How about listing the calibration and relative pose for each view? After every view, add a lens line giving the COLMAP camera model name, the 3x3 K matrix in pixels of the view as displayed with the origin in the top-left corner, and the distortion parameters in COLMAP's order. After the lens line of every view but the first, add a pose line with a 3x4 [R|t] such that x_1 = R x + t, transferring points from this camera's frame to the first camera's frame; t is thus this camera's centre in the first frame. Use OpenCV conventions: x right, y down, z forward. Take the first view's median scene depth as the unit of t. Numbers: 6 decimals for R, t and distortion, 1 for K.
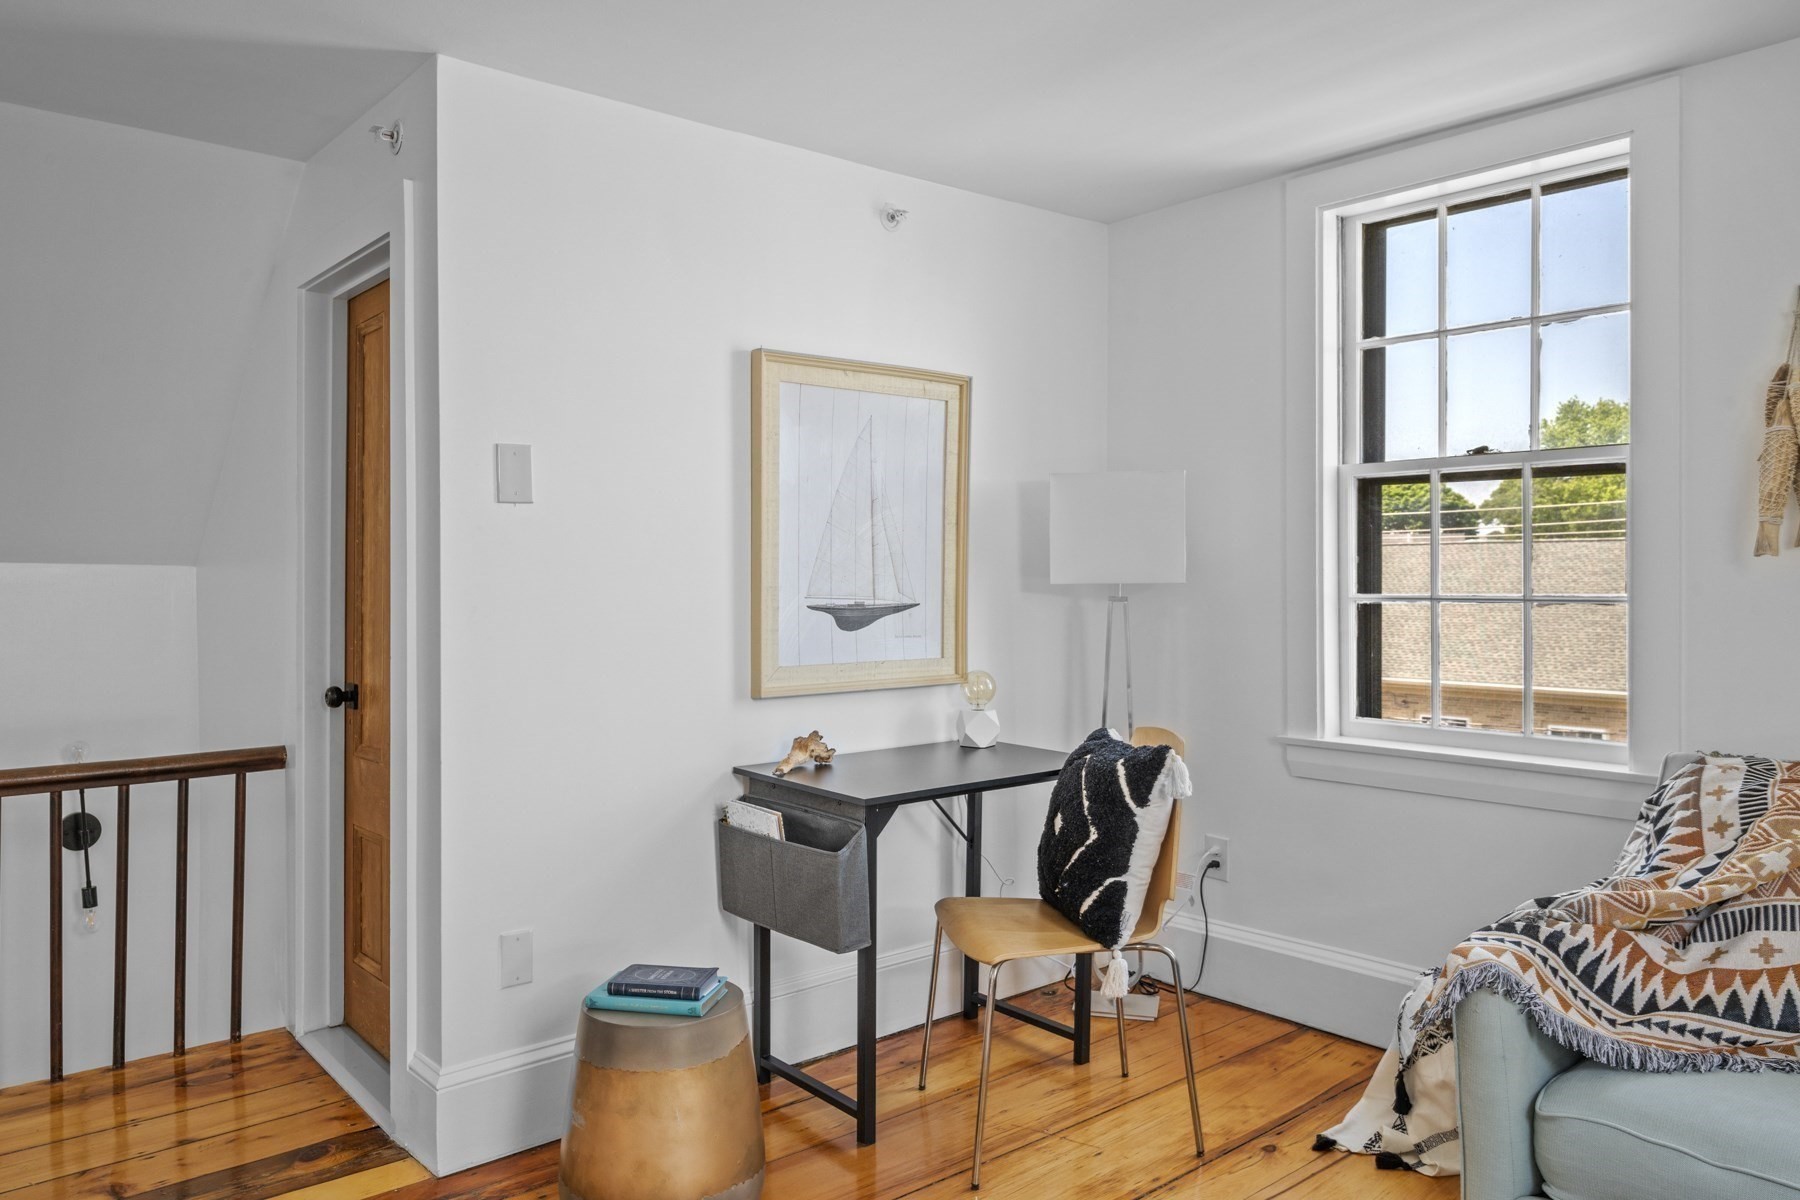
lens RADIAL K [[1261.5, 0, 900.0], [0, 1261.5, 600.0], [0, 0, 1]] dist [-0.000933, -0.000352]
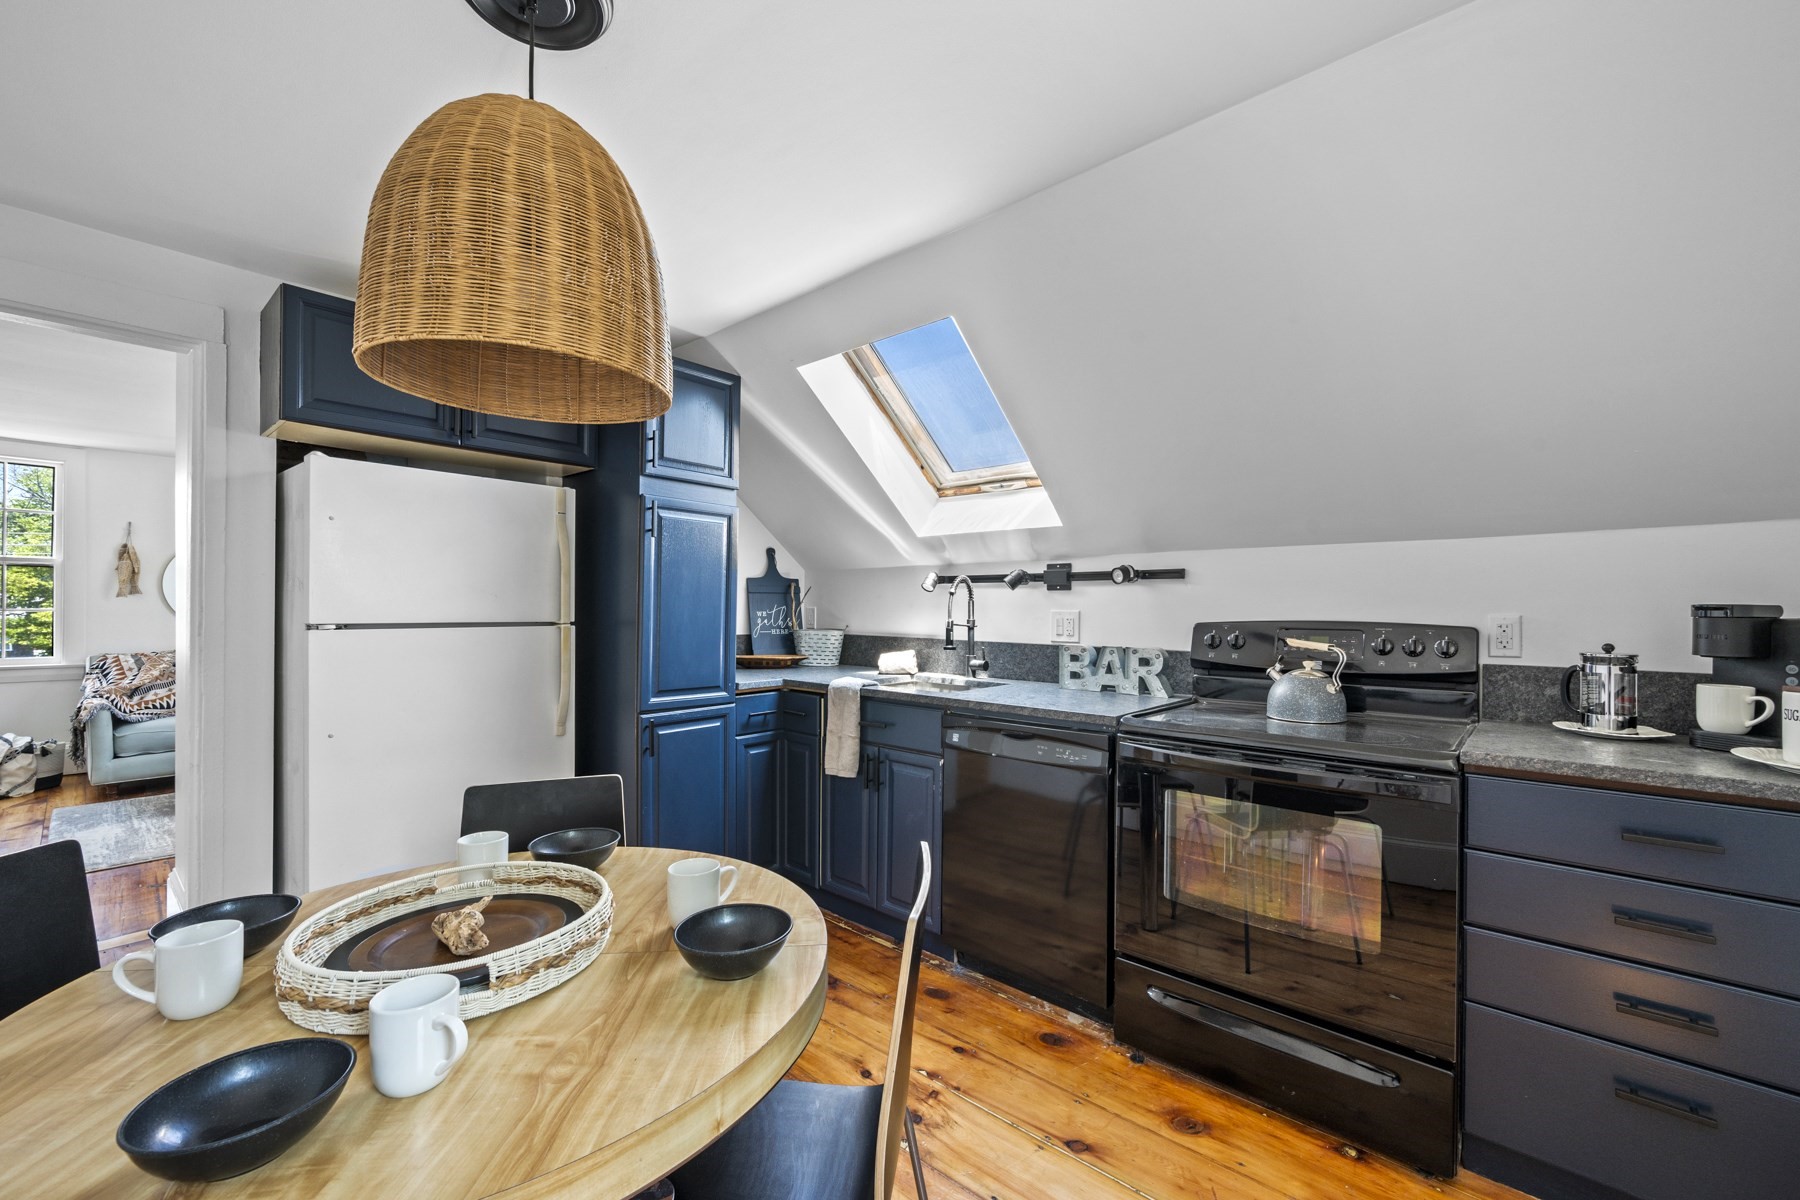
lens RADIAL K [[708.4, 0, 900.0], [0, 708.4, 600.0], [0, 0, 1]] dist [-0.001654, 0.000430]
pose [[-0.144146, 0.005674, 0.989540, -1.930691], [0.004759, 0.999976, -0.005040, -0.007346], [-0.989545, 0.003983, -0.144169, -1.062946]]
